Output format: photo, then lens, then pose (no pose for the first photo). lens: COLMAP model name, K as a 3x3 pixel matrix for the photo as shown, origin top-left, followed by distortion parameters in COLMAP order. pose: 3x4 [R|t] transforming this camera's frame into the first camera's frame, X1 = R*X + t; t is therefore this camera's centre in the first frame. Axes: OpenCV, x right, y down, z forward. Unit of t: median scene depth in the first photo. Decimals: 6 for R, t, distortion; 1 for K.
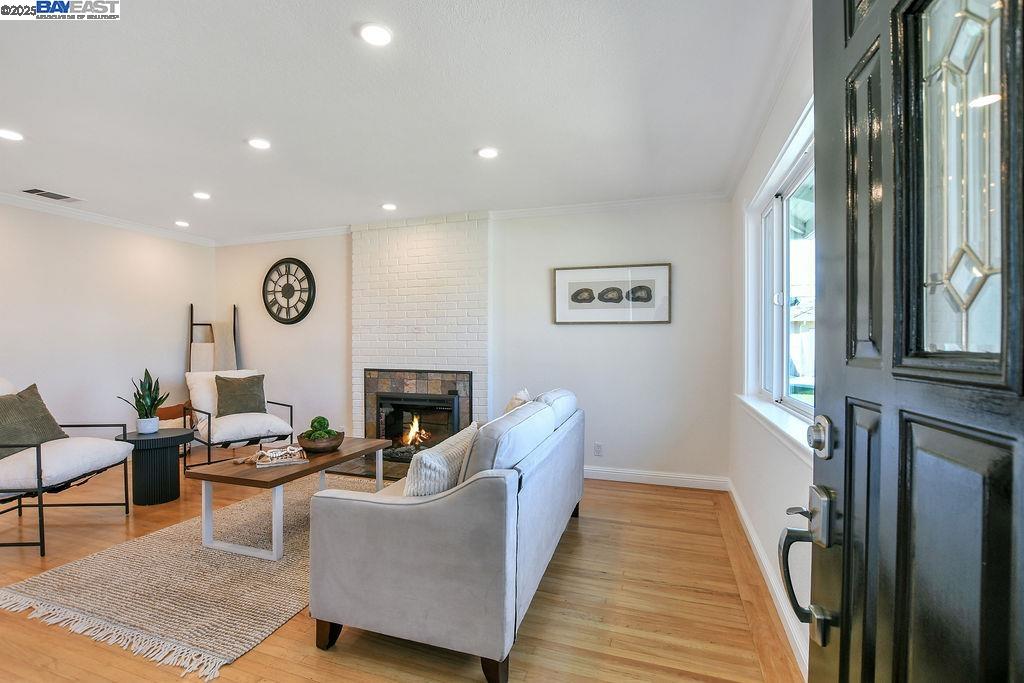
lens RADIAL K [[481.6, 0, 505.3], [0, 481.6, 347.2], [0, 0, 1]] dist [-0.033968, 0.005417]
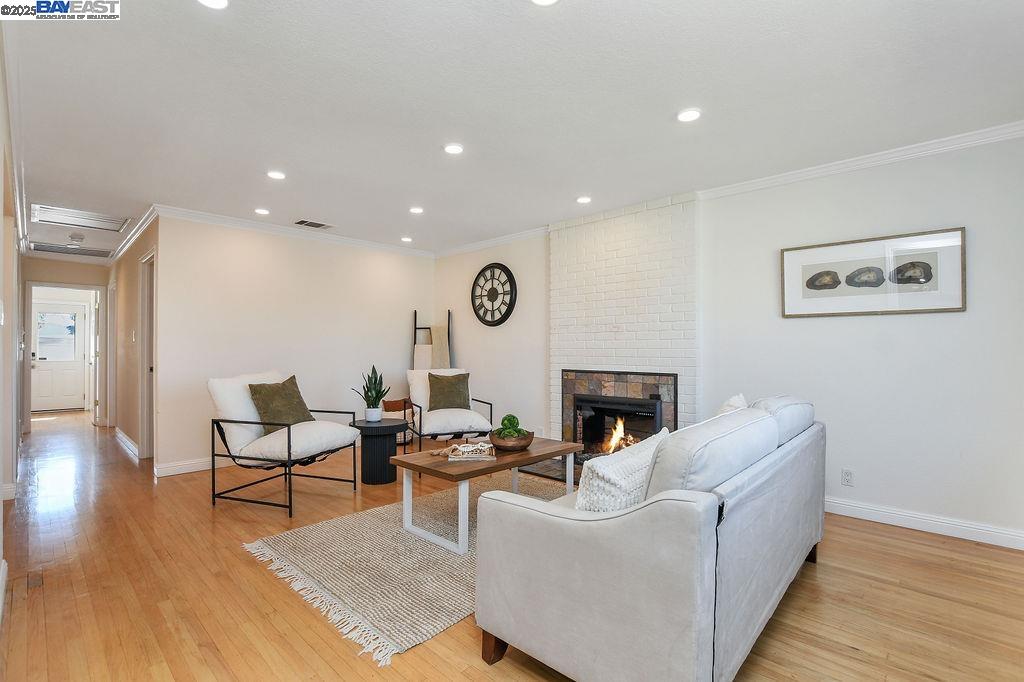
lens RADIAL K [[481.6, 0, 498.8], [0, 481.6, 345.9], [0, 0, 1]] dist [-0.033968, 0.005417]
pose [[0.902718, -0.004532, -0.430209, 0.013961], [-0.002073, 0.999887, -0.014884, 0.012688], [0.430228, 0.014328, 0.902606, 0.063113]]
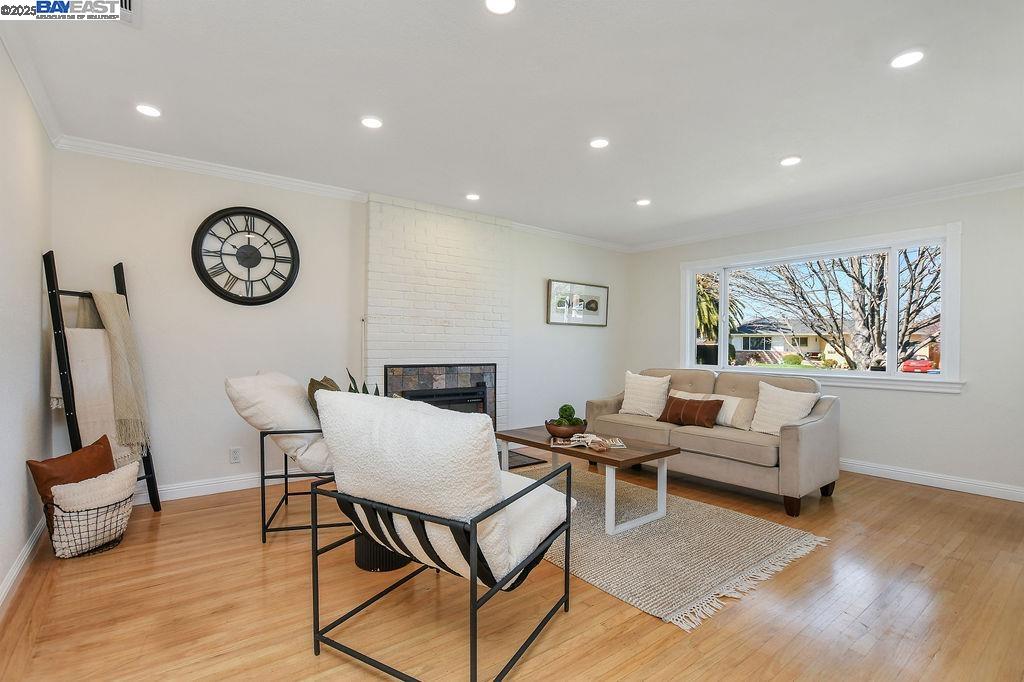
lens RADIAL K [[481.6, 0, 506.3], [0, 481.6, 348.3], [0, 0, 1]] dist [-0.033968, 0.005417]
pose [[0.544512, -0.001104, 0.838752, -0.973535], [0.002268, 0.999997, -0.000156, 0.016247], [-0.838750, 0.001987, 0.544514, 0.386379]]
